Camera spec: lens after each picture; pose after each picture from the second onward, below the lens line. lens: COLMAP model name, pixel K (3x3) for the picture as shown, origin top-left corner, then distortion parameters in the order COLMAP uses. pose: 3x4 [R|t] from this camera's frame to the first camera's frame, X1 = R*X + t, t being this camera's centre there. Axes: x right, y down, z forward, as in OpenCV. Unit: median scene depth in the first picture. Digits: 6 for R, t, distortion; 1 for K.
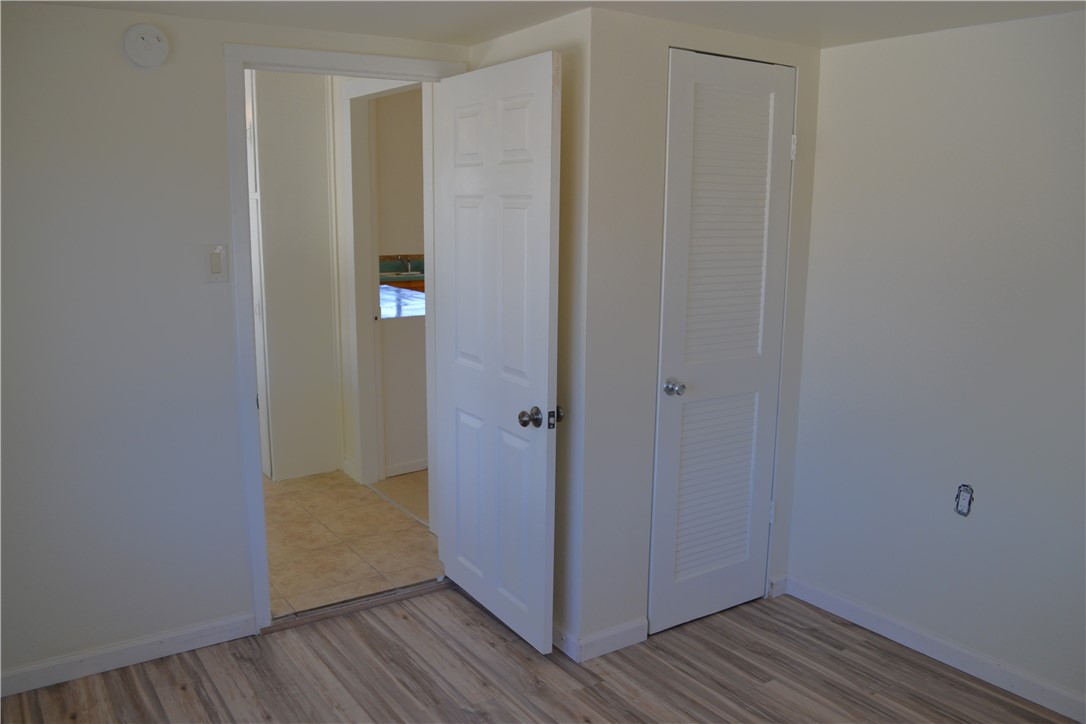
lens RADIAL K [[880.2, 0, 547.2], [0, 880.2, 363.8], [0, 0, 1]] dist [-0.083679, 0.014363]
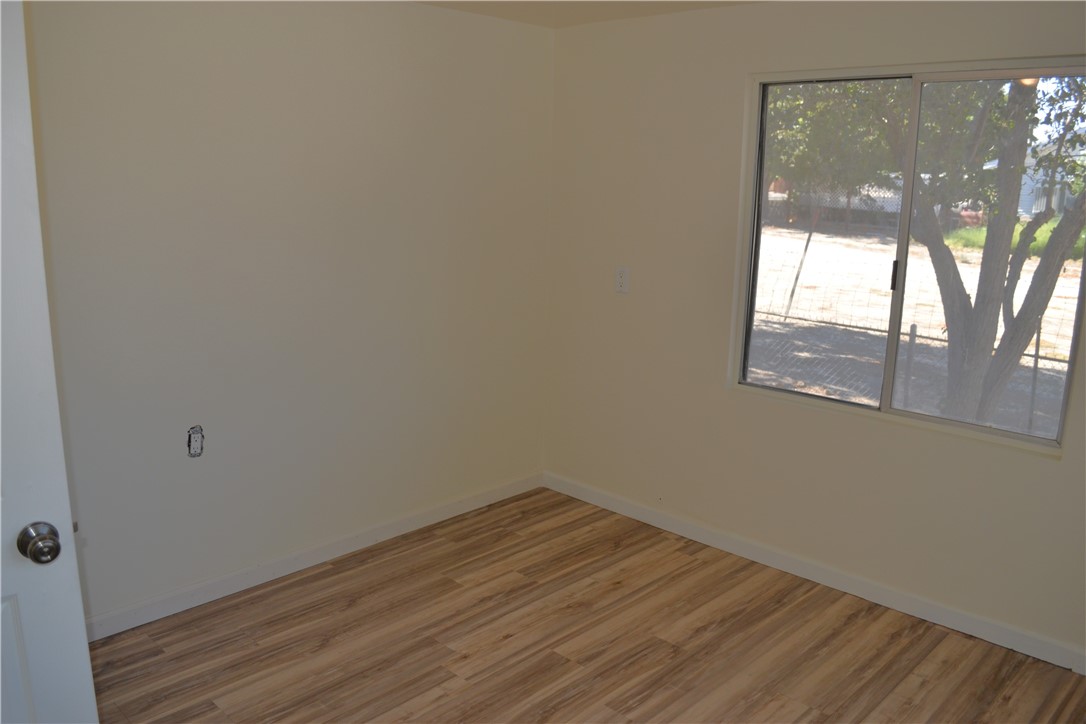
lens RADIAL K [[880.2, 0, 548.9], [0, 880.2, 368.7], [0, 0, 1]] dist [-0.083679, 0.014363]
pose [[-0.189112, -0.248083, 0.950101, -0.554547], [0.143498, 0.950191, 0.276669, -0.149885], [-0.971414, 0.188659, -0.144093, 0.741500]]
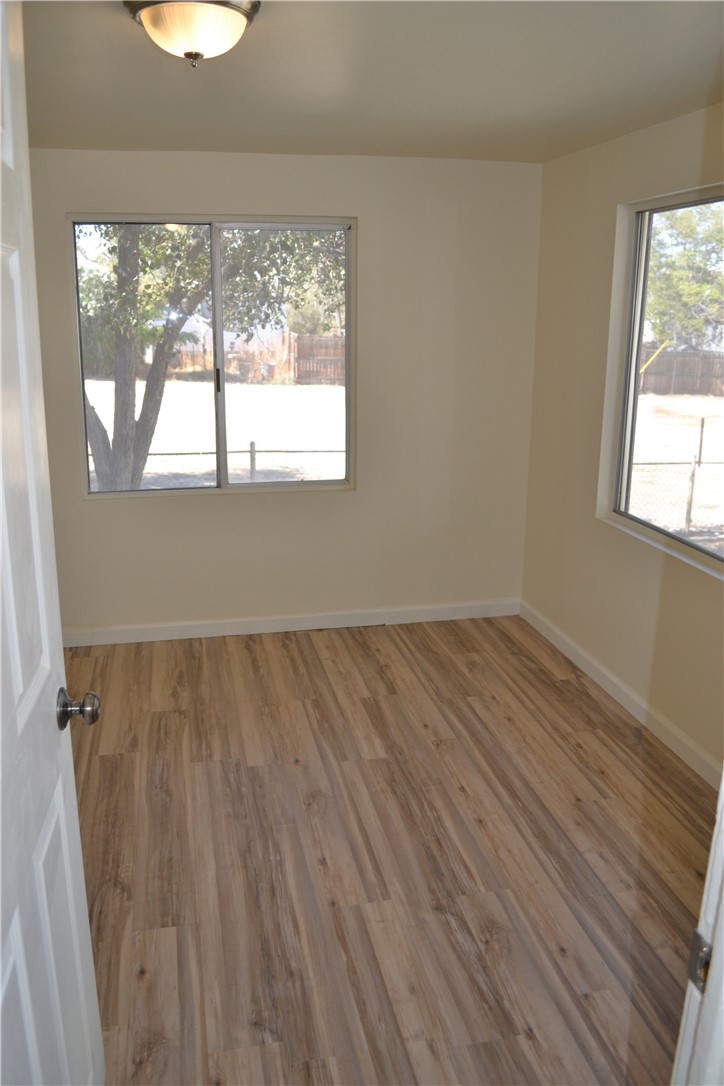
lens RADIAL K [[880.2, 0, 361.5], [0, 880.2, 537.8], [0, 0, 1]] dist [-0.083679, 0.014363]
pose [[-0.920194, -0.119705, 0.372711, -0.337975], [0.045833, 0.912607, 0.406261, -0.215985], [-0.388770, 0.390921, -0.834289, 1.298603]]
